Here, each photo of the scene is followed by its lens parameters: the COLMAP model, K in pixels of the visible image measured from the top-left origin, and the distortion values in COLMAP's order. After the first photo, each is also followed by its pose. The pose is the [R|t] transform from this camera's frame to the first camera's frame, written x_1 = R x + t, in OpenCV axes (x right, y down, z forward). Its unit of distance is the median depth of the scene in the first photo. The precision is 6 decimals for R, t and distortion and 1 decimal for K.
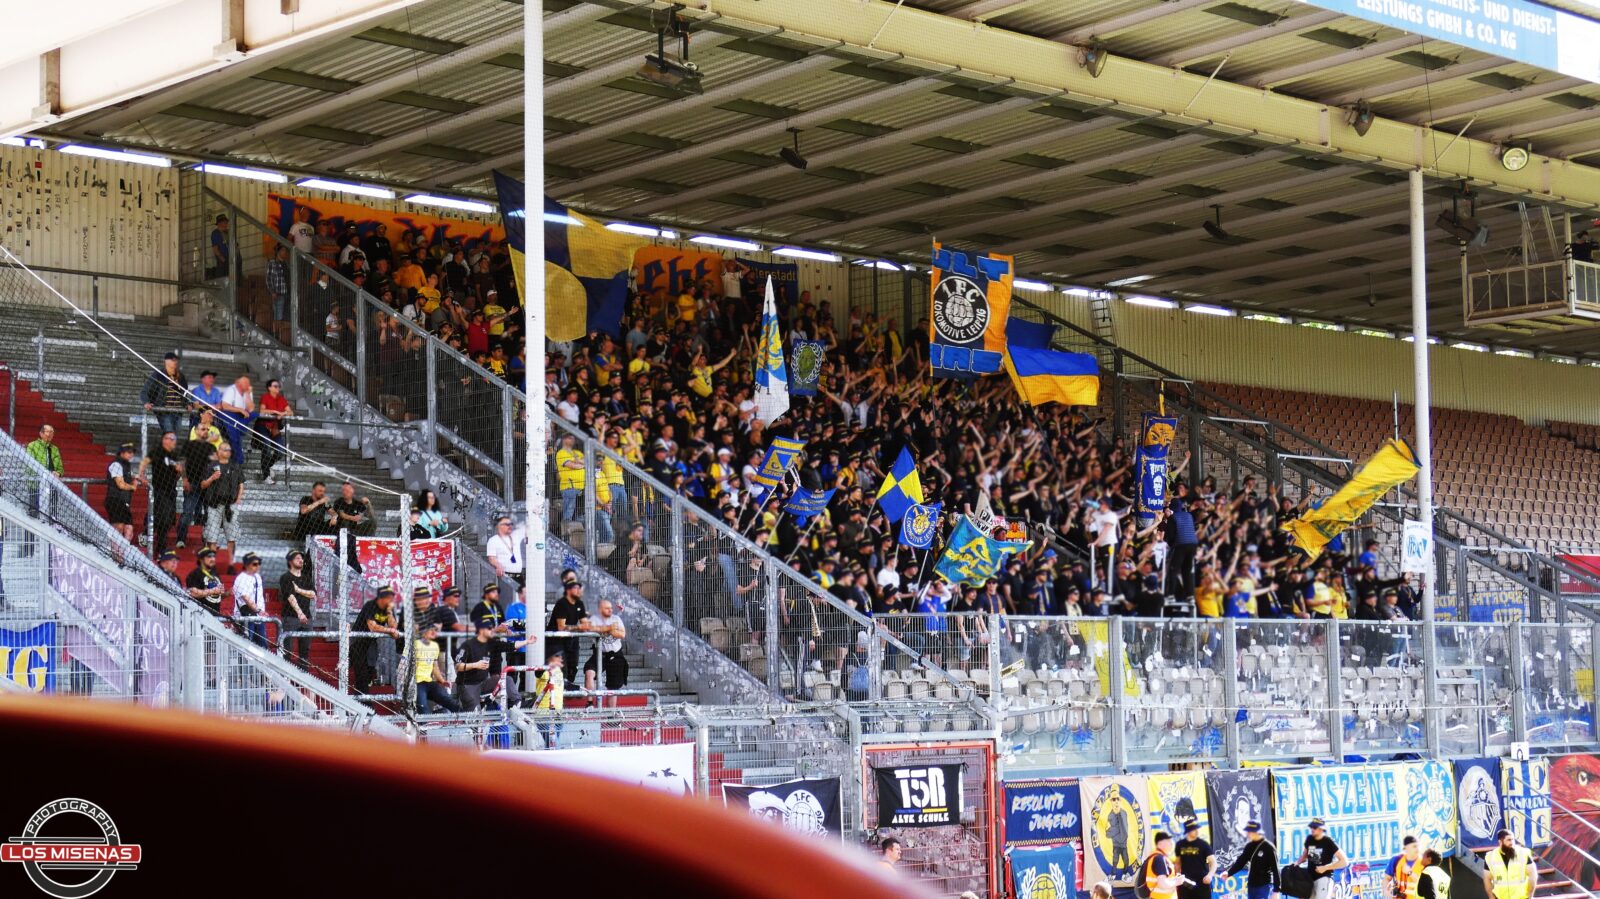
lens RADIAL K [[2713.7, 0, 795.2], [0, 2713.7, 475.6], [0, 0, 1]] dist [0.115750, 0.000000]
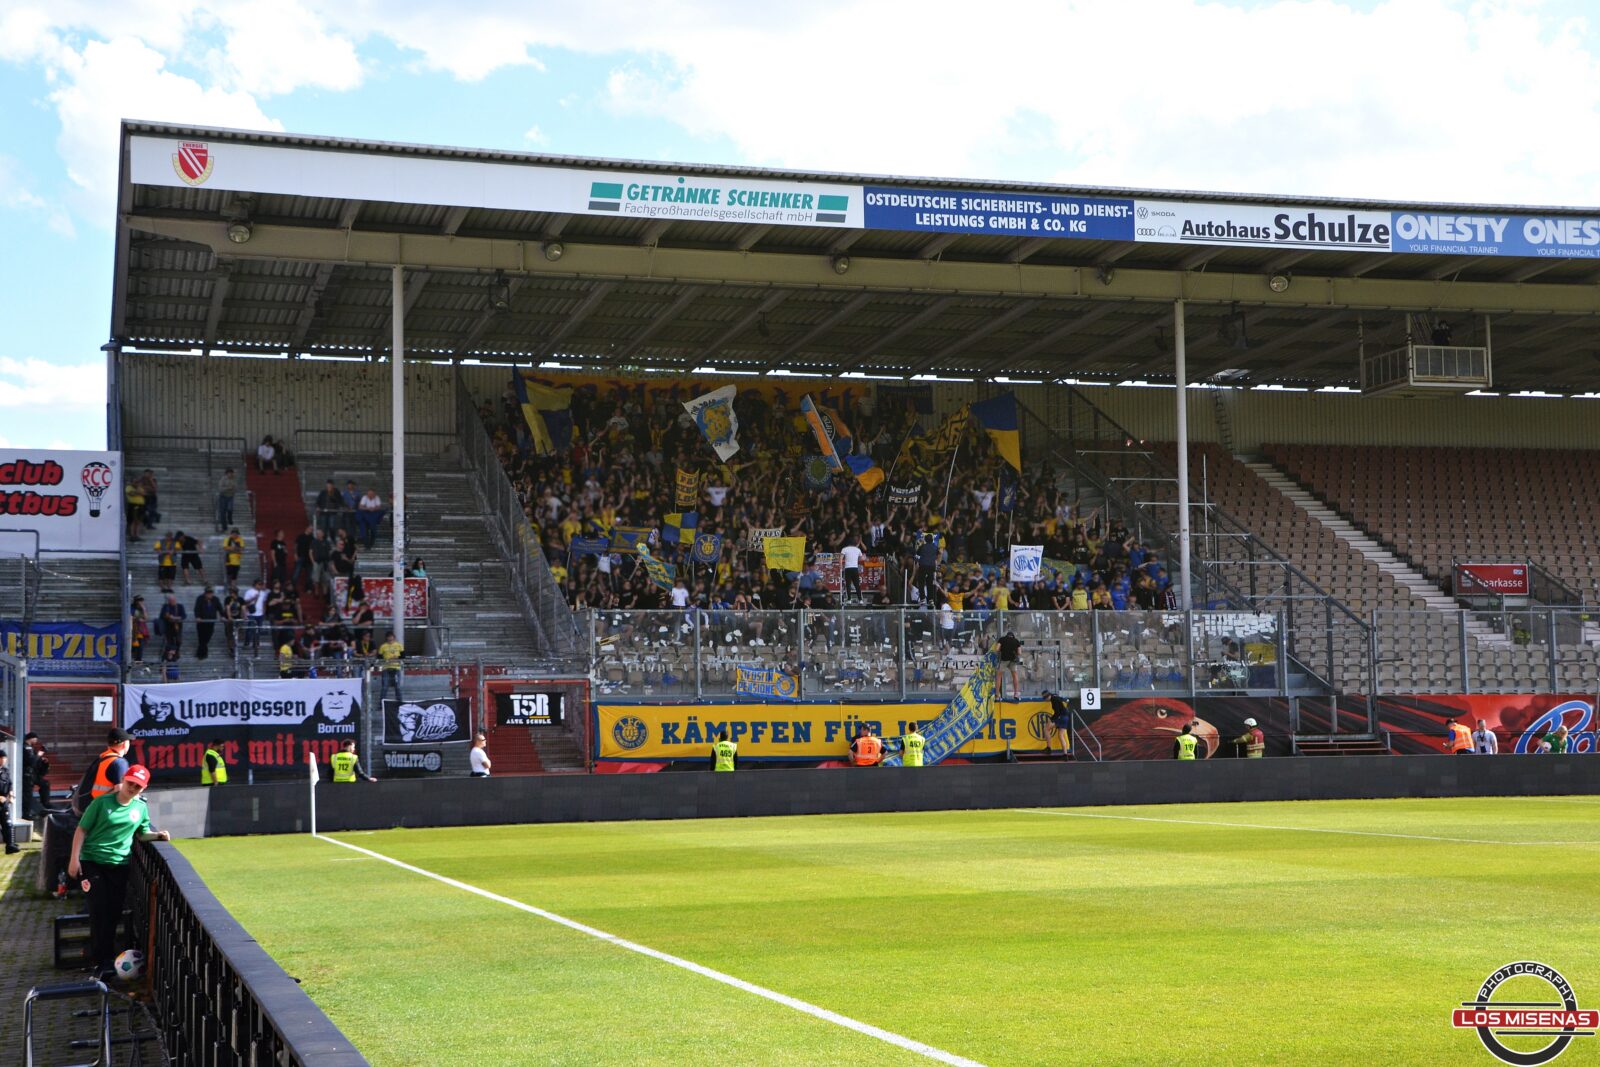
lens RADIAL K [[2390.3, 0, 776.9], [0, 2390.3, 577.9], [0, 0, 1]] dist [0.233142, 0.000000]
pose [[0.888765, -0.031818, -0.457257, 0.788184], [0.038442, 0.999247, 0.005187, 0.024289], [0.456748, -0.022188, 0.889319, -0.292266]]
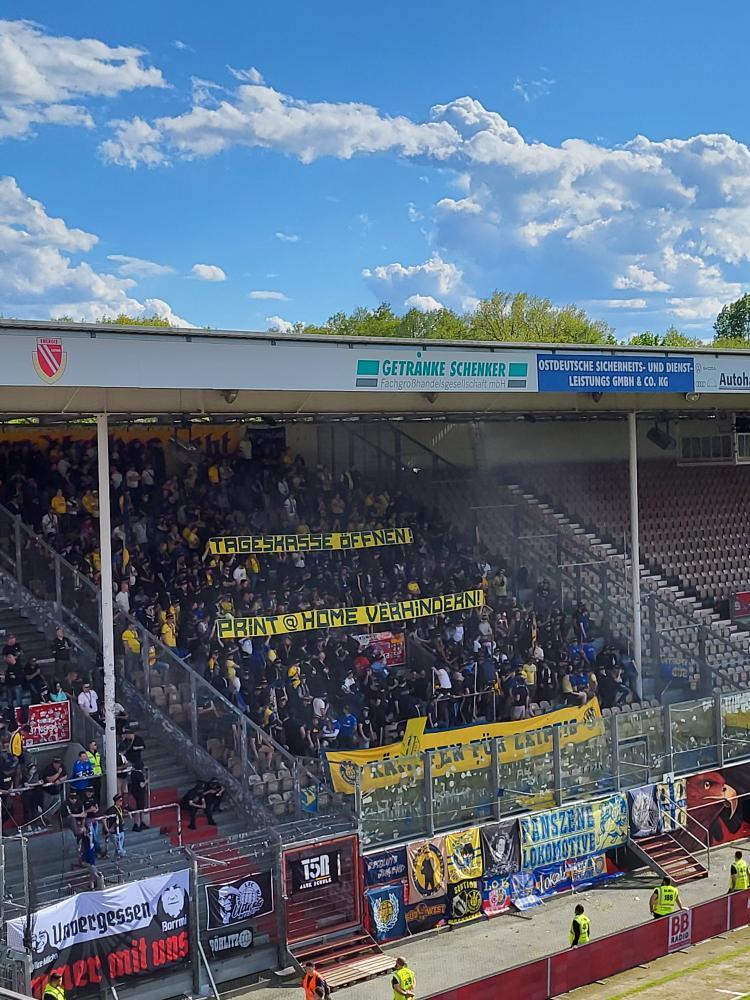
lens RADIAL K [[1867.9, 0, 382.2], [0, 1867.9, 492.1], [0, 0, 1]] dist [0.058004, 0.000000]
pose [[0.999763, -0.016338, 0.014378, 0.066289], [0.014826, 0.994916, 0.099615, -0.232309], [-0.015932, -0.099378, 0.994922, -0.227291]]
